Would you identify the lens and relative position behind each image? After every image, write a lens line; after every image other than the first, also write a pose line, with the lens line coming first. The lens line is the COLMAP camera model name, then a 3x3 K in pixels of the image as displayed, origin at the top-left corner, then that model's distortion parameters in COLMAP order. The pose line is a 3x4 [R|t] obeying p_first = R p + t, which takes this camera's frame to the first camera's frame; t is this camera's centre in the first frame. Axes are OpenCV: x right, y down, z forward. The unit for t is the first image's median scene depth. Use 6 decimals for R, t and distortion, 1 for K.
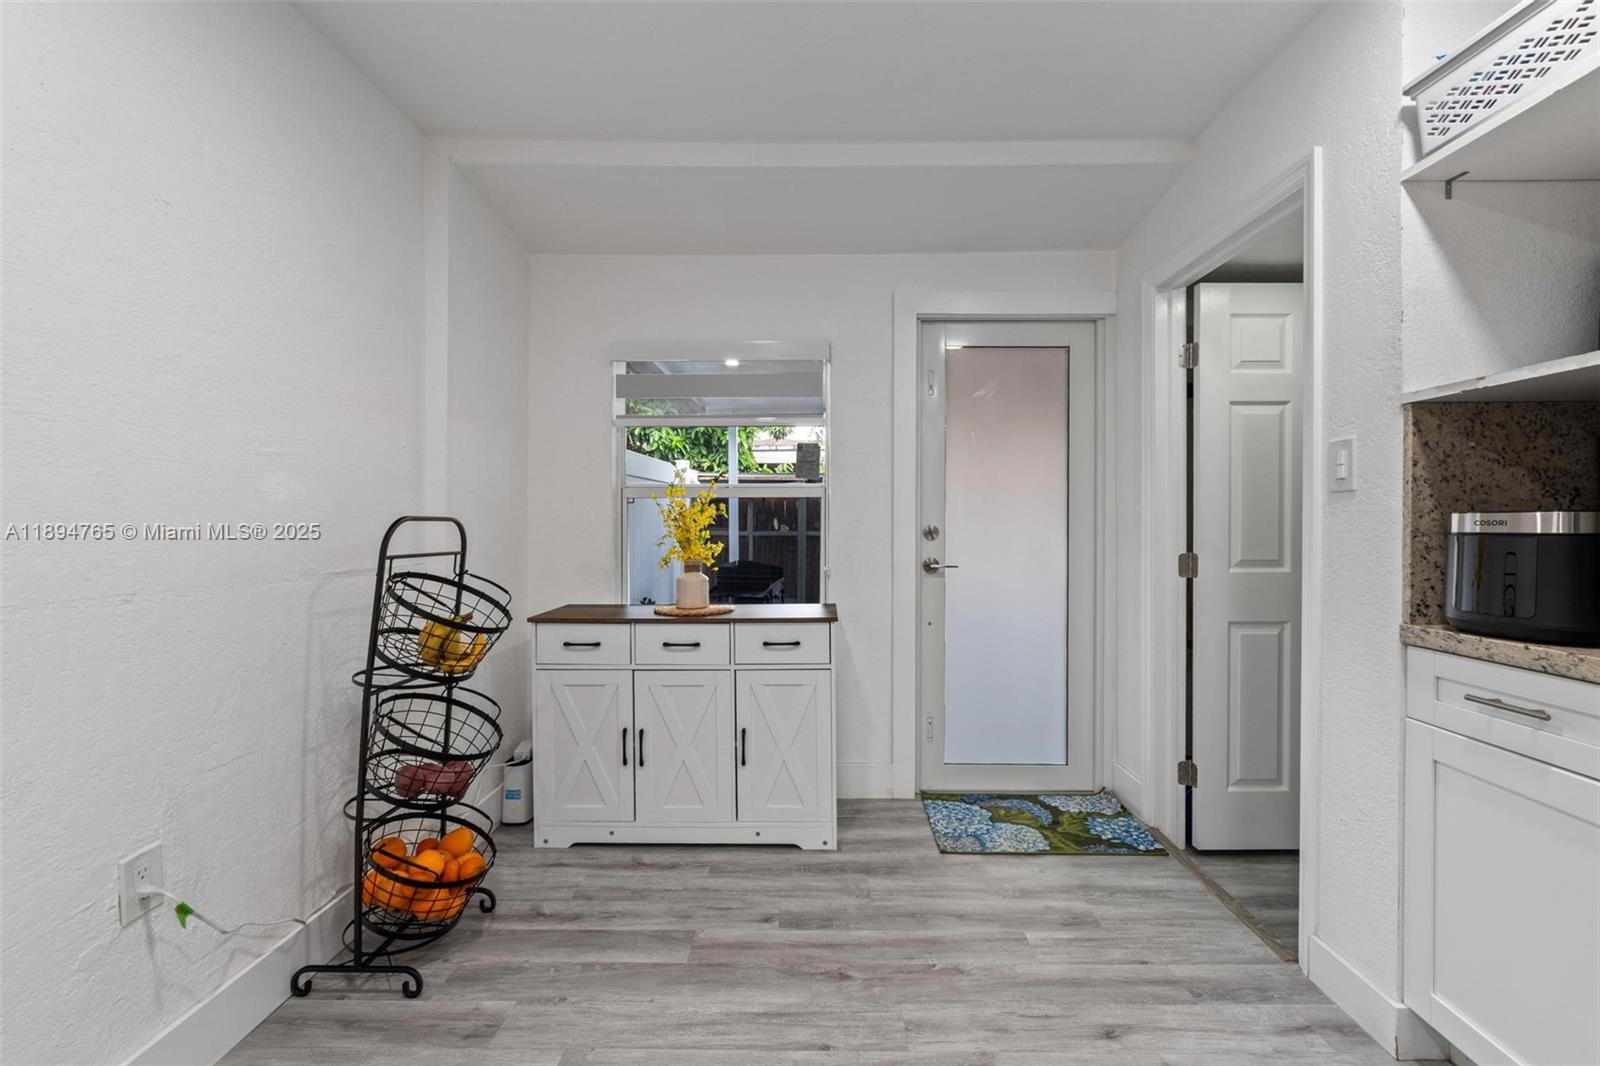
lens RADIAL K [[683.7, 0, 807.1], [0, 683.7, 526.5], [0, 0, 1]] dist [-0.004139, -0.000268]
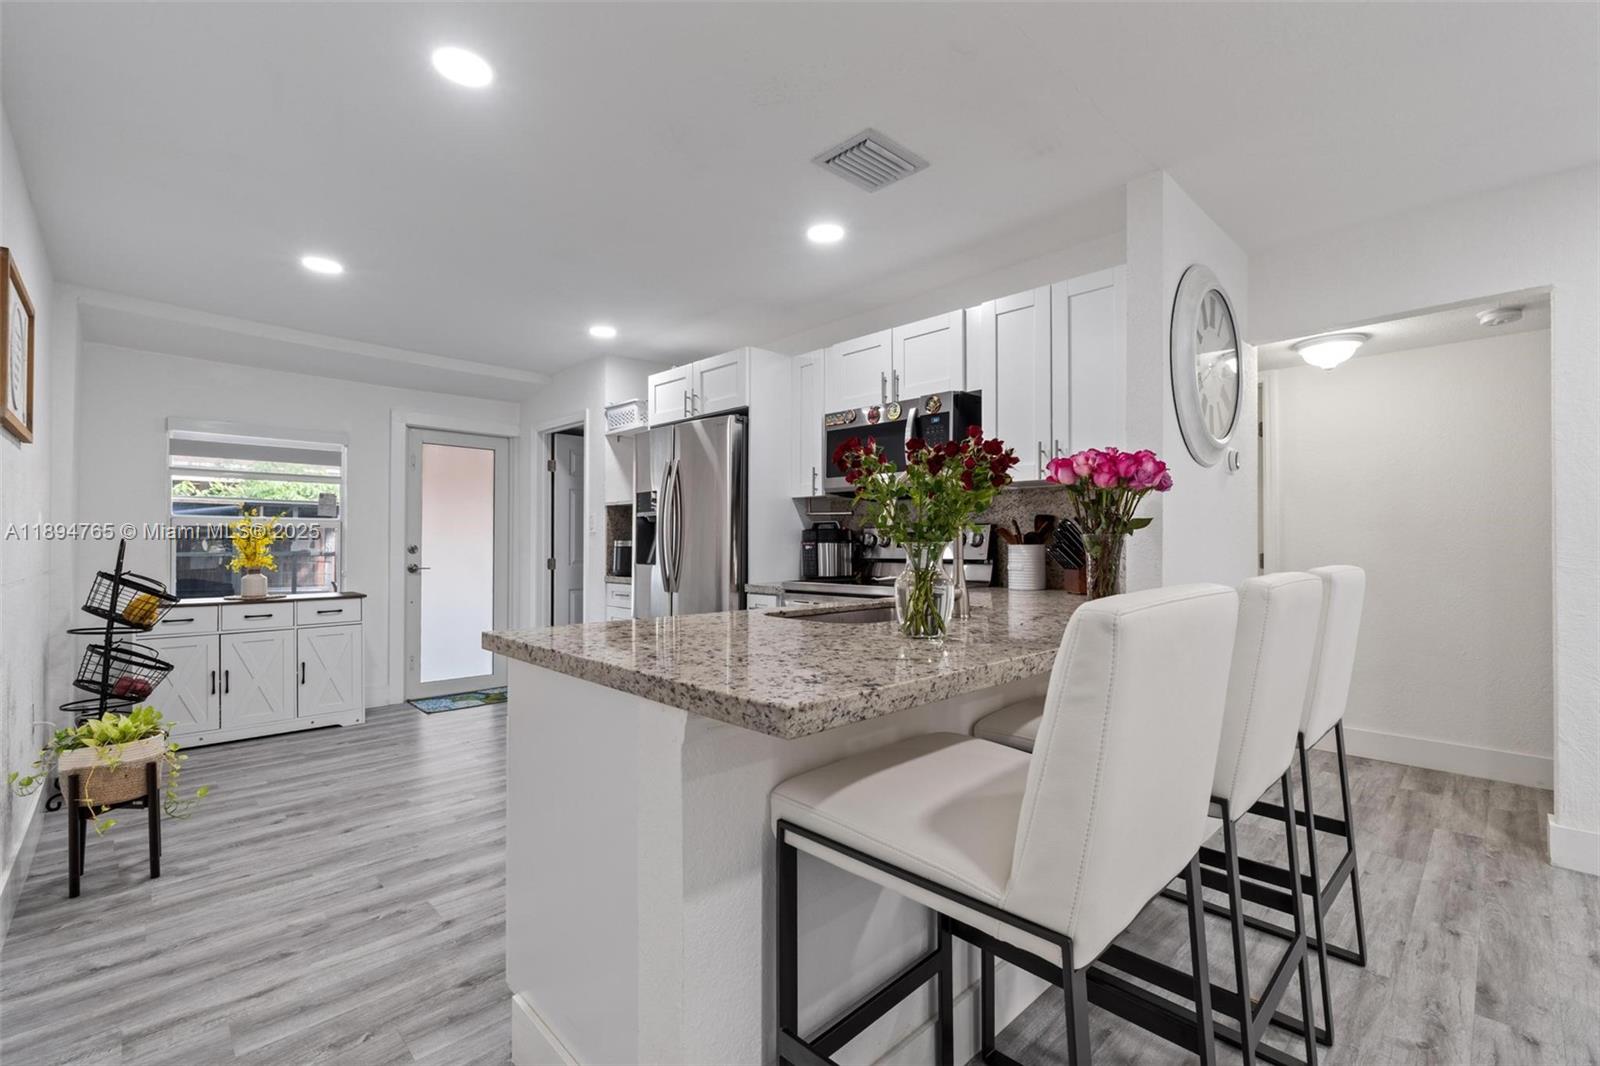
lens RADIAL K [[696.5, 0, 802.4], [0, 696.5, 539.8], [0, 0, 1]] dist [-0.003940, -0.000380]
pose [[0.705660, 0.006061, 0.708525, -0.612280], [0.003237, 0.999925, -0.011778, 0.014518], [-0.708543, 0.010605, 0.705588, -1.550768]]
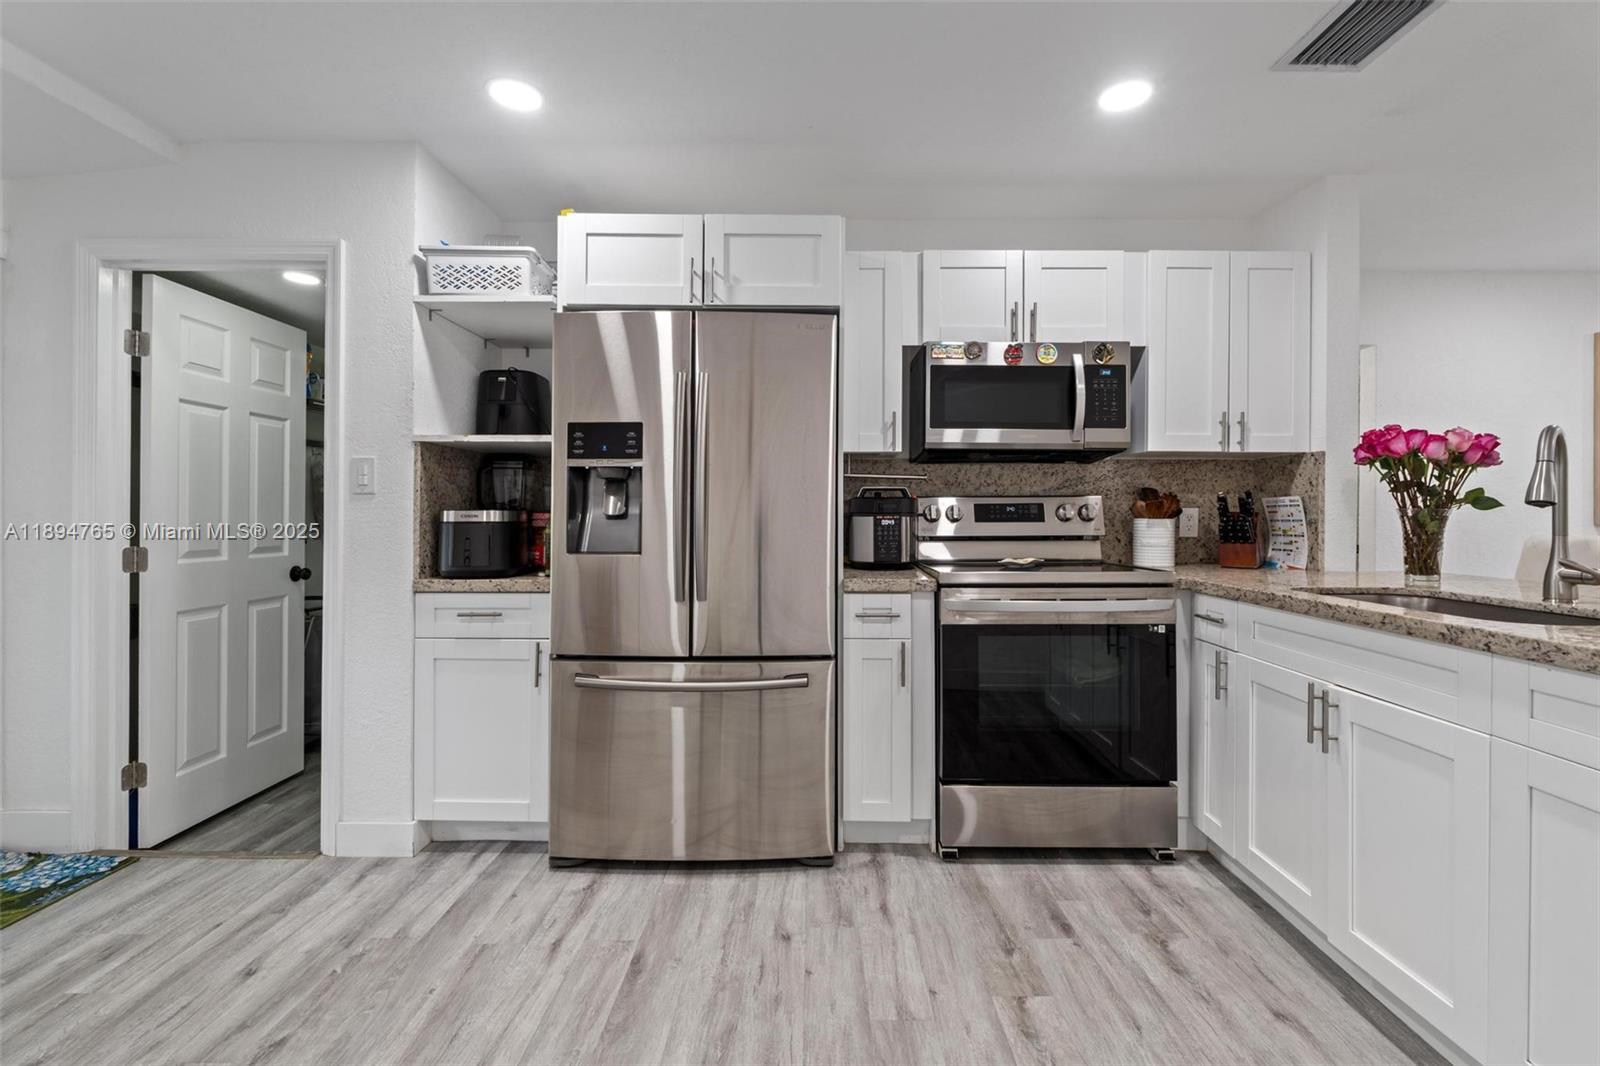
lens RADIAL K [[687.1, 0, 809.2], [0, 687.1, 512.0], [0, 0, 1]] dist [-0.003496, -0.000303]
pose [[-0.008902, 0.007309, 0.999934, -0.596061], [0.003885, 0.999966, -0.007275, 0.000264], [-0.999953, 0.003820, -0.008930, 0.076178]]
